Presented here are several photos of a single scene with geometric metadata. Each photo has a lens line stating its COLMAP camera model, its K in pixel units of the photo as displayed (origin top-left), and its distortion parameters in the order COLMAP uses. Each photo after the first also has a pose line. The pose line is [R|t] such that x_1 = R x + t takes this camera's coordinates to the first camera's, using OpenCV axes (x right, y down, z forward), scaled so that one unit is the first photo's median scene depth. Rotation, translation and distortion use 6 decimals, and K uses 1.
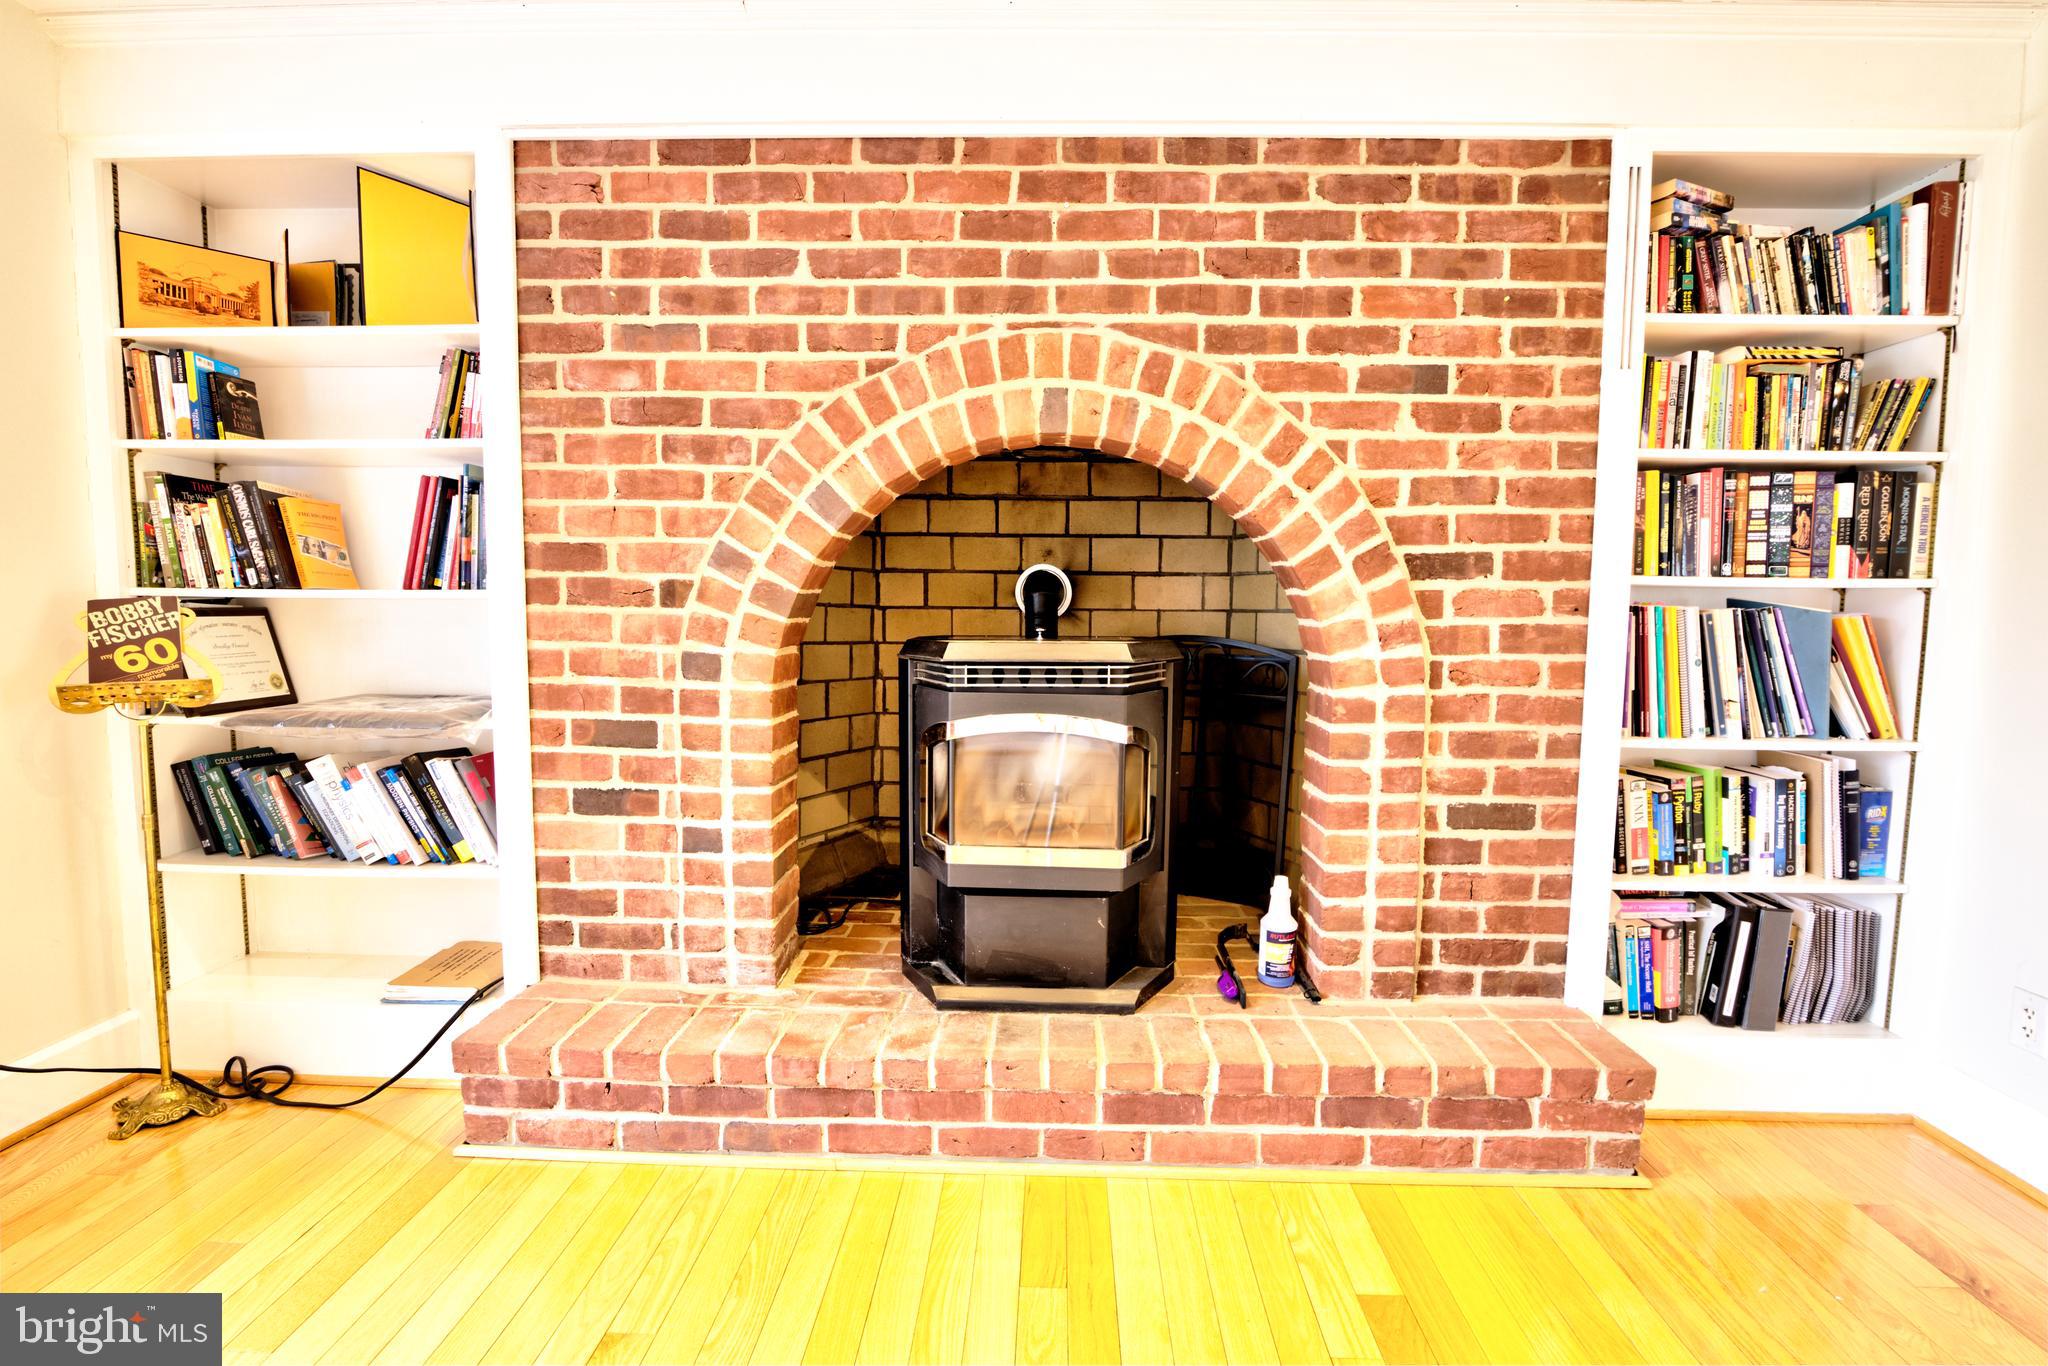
lens RADIAL K [[947.4, 0, 1028.6], [0, 947.4, 686.4], [0, 0, 1]] dist [-0.022046, 0.002973]
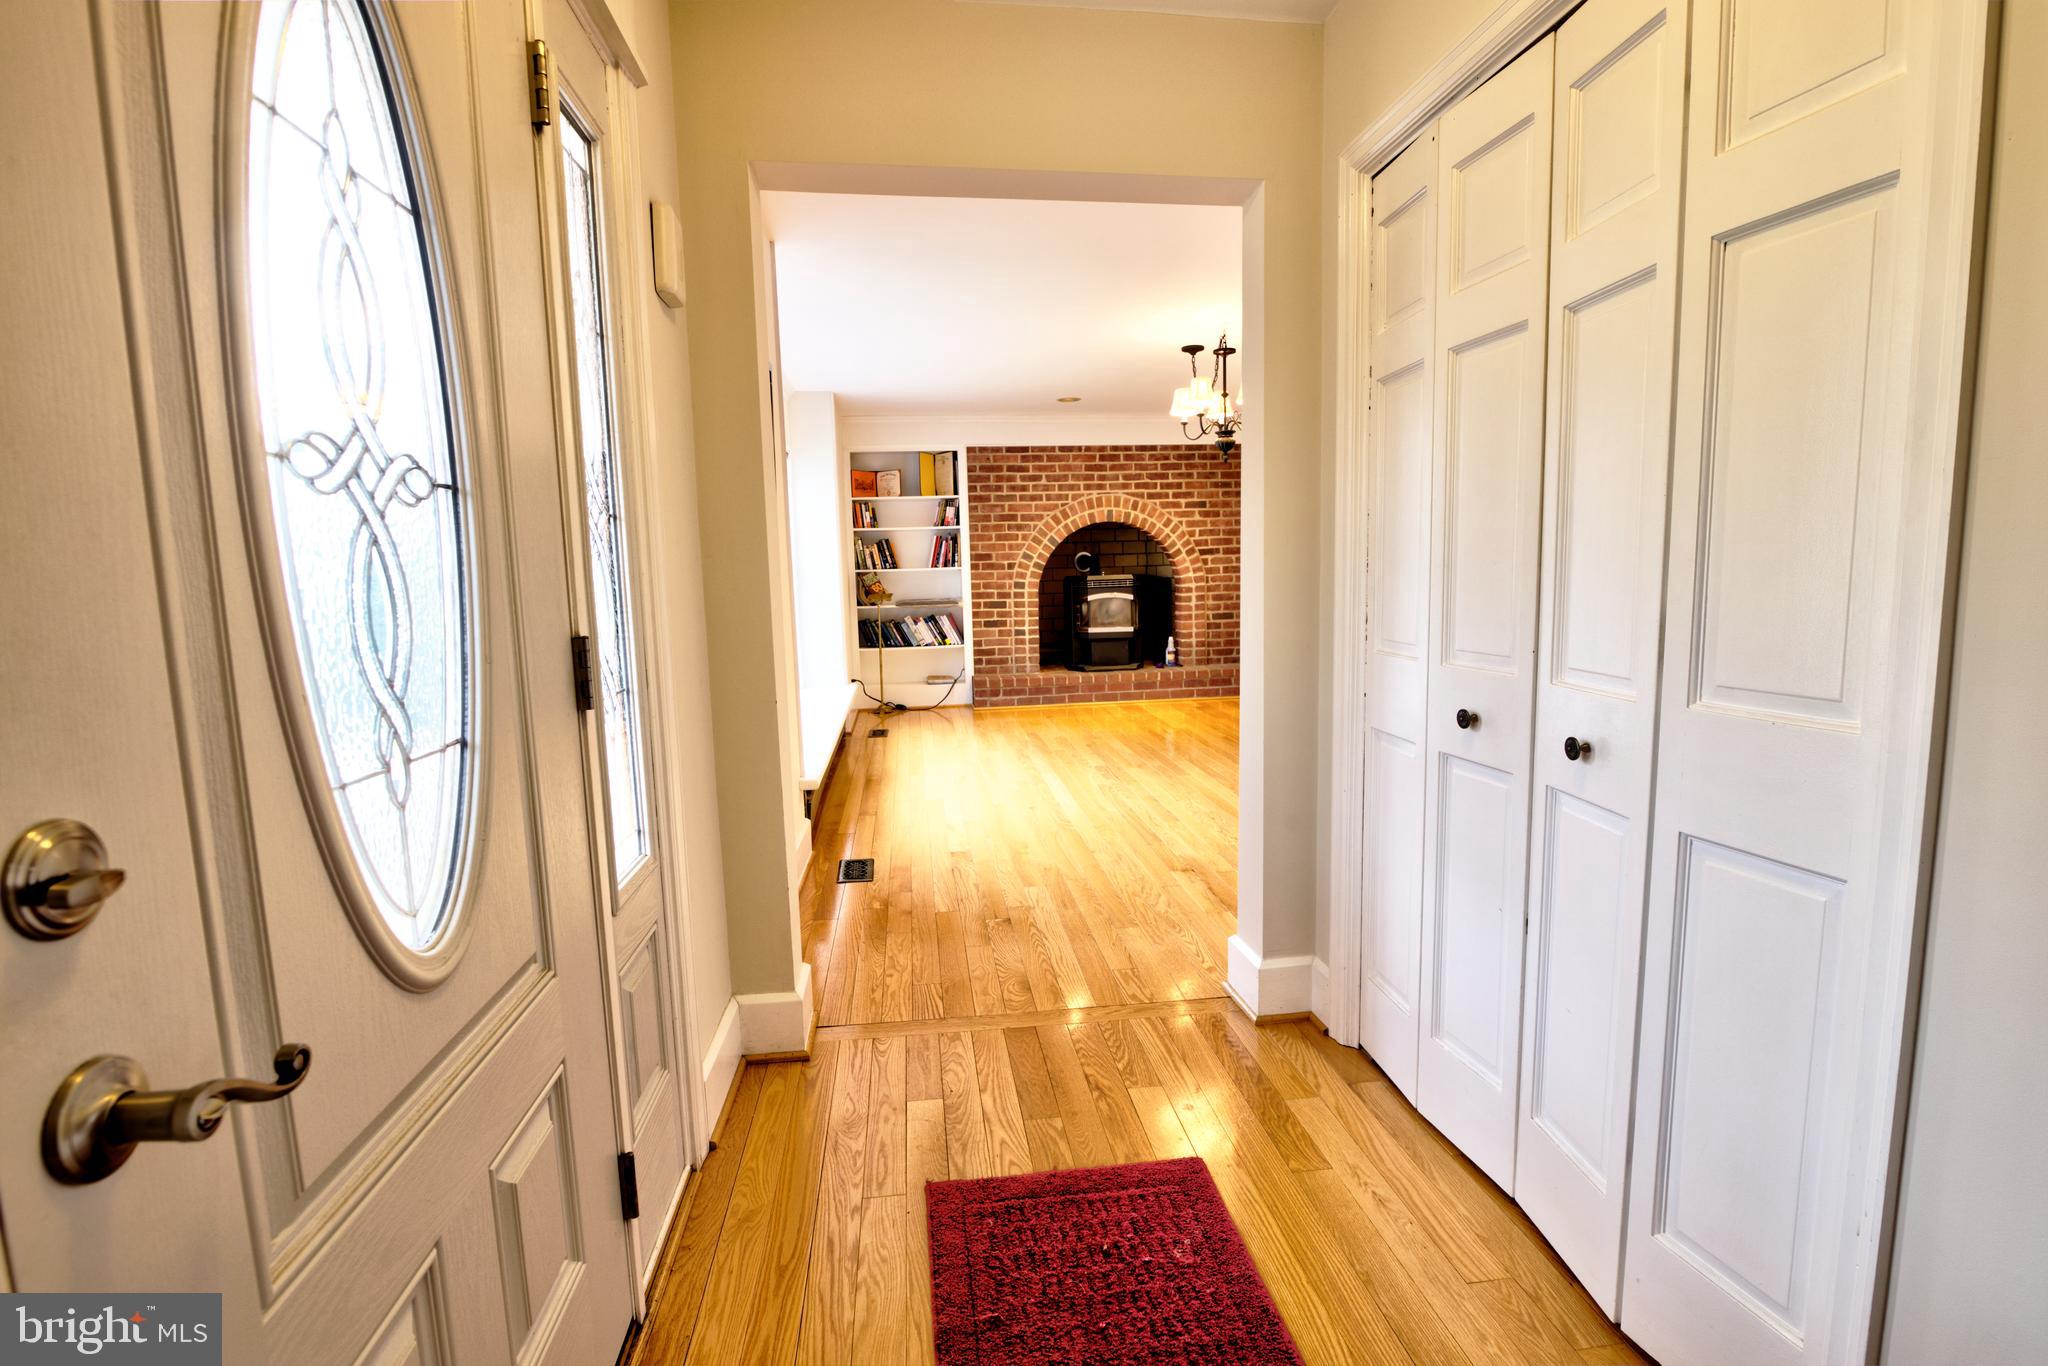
lens RADIAL K [[947.4, 0, 1038.4], [0, 947.4, 684.0], [0, 0, 1]] dist [-0.022046, 0.002973]
pose [[0.985626, -0.056835, 0.159097, -0.914190], [0.051503, 0.997971, 0.037445, 0.238015], [-0.160902, -0.028713, 0.986553, -2.792823]]
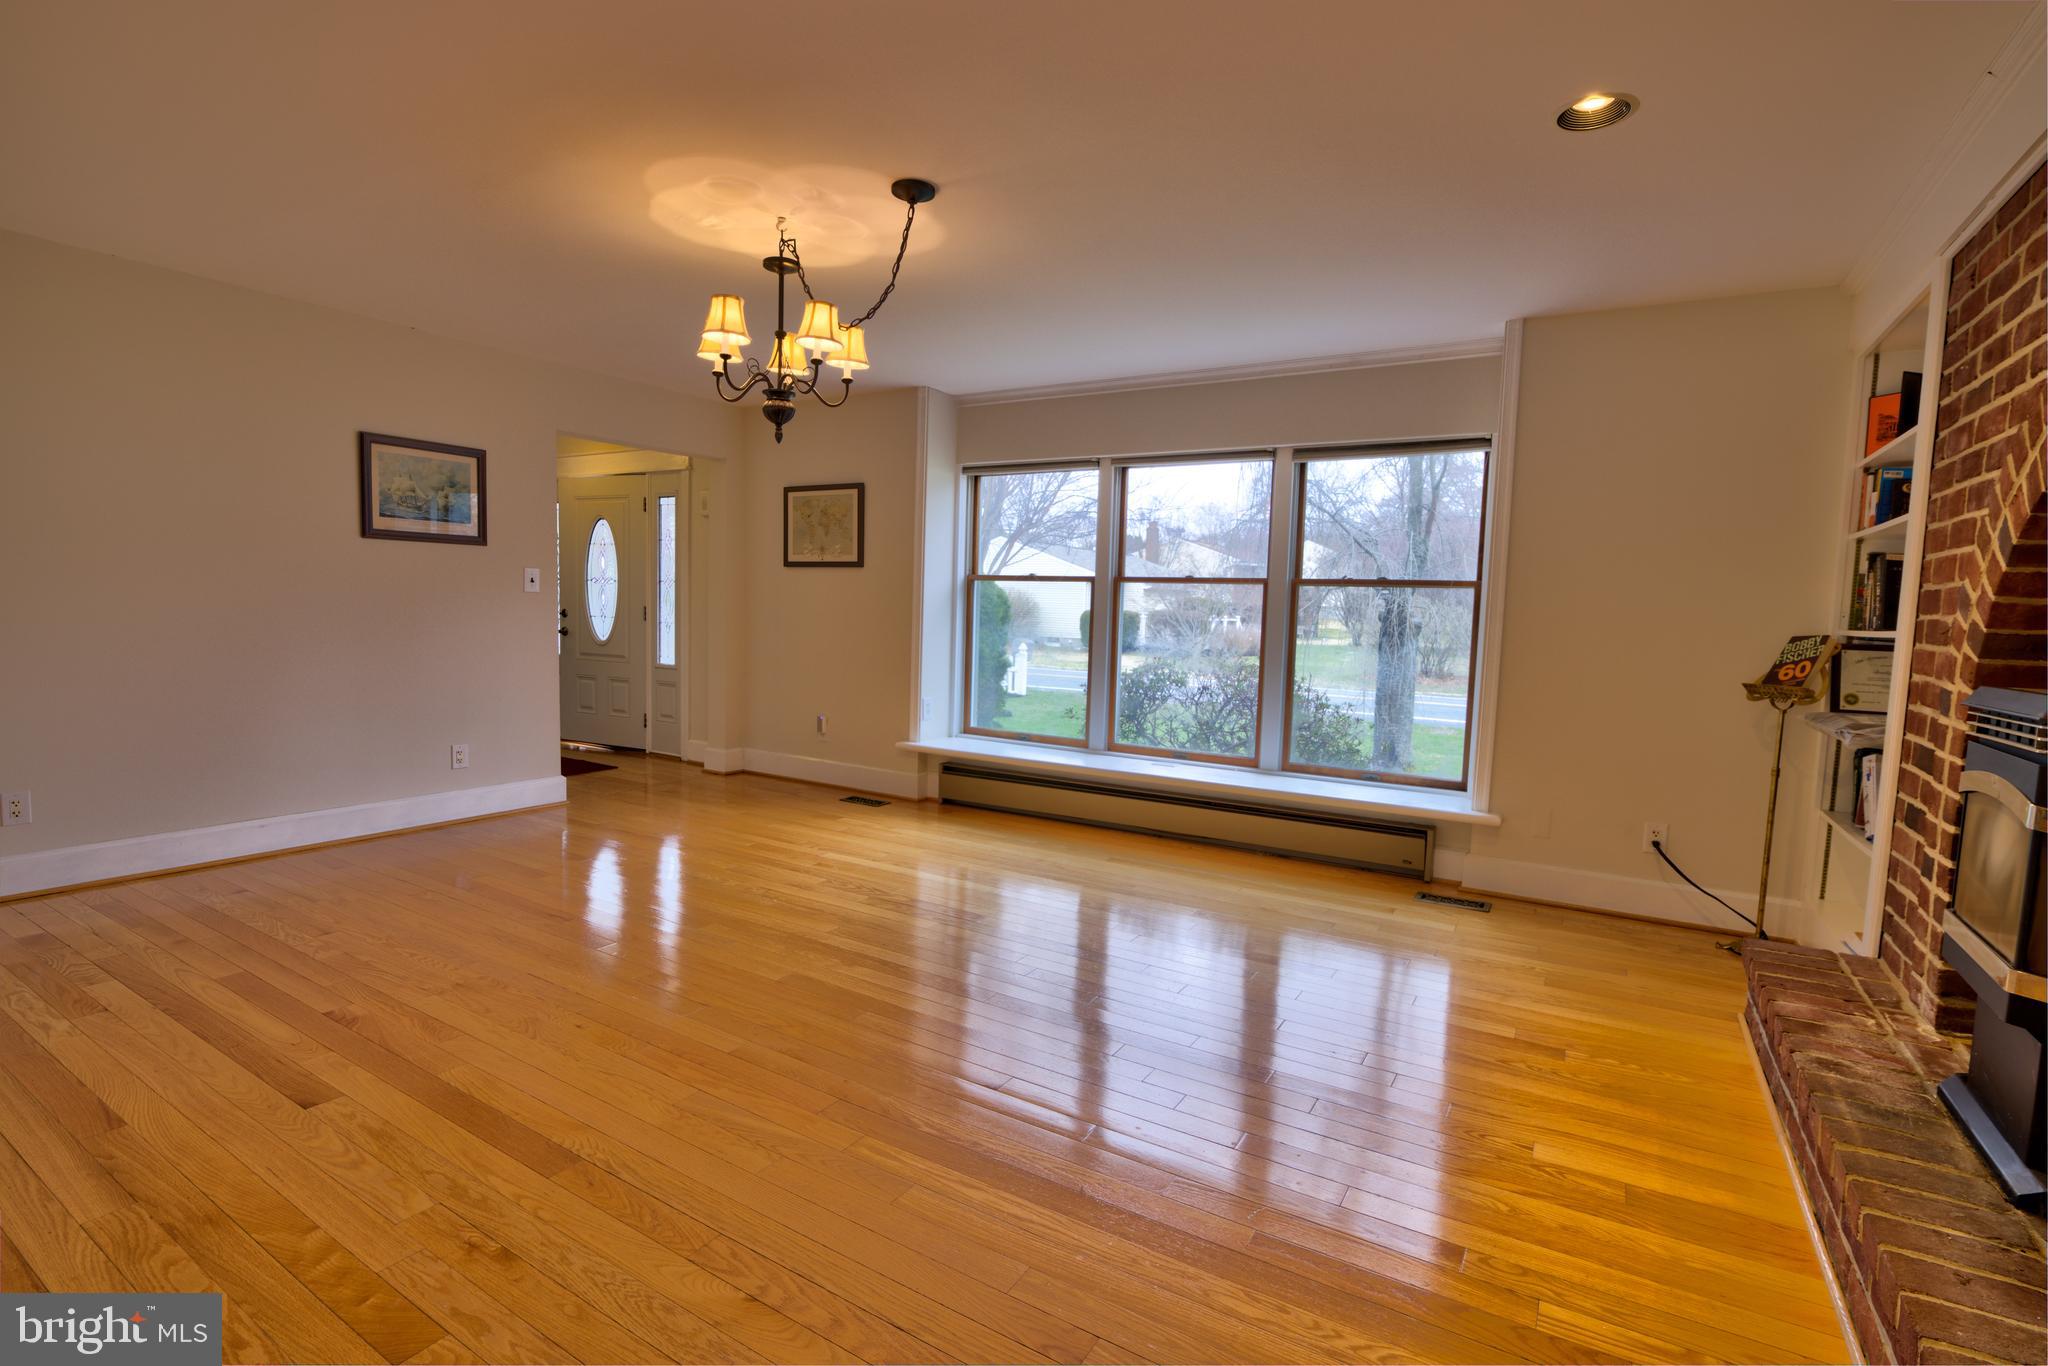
lens RADIAL K [[947.4, 0, 1014.3], [0, 947.4, 684.3], [0, 0, 1]] dist [-0.022046, 0.002973]
pose [[-0.500397, 0.041758, -0.864788, 1.092869], [-0.113409, 0.987069, 0.113285, -0.039000], [0.858336, 0.154762, -0.489191, 0.622027]]
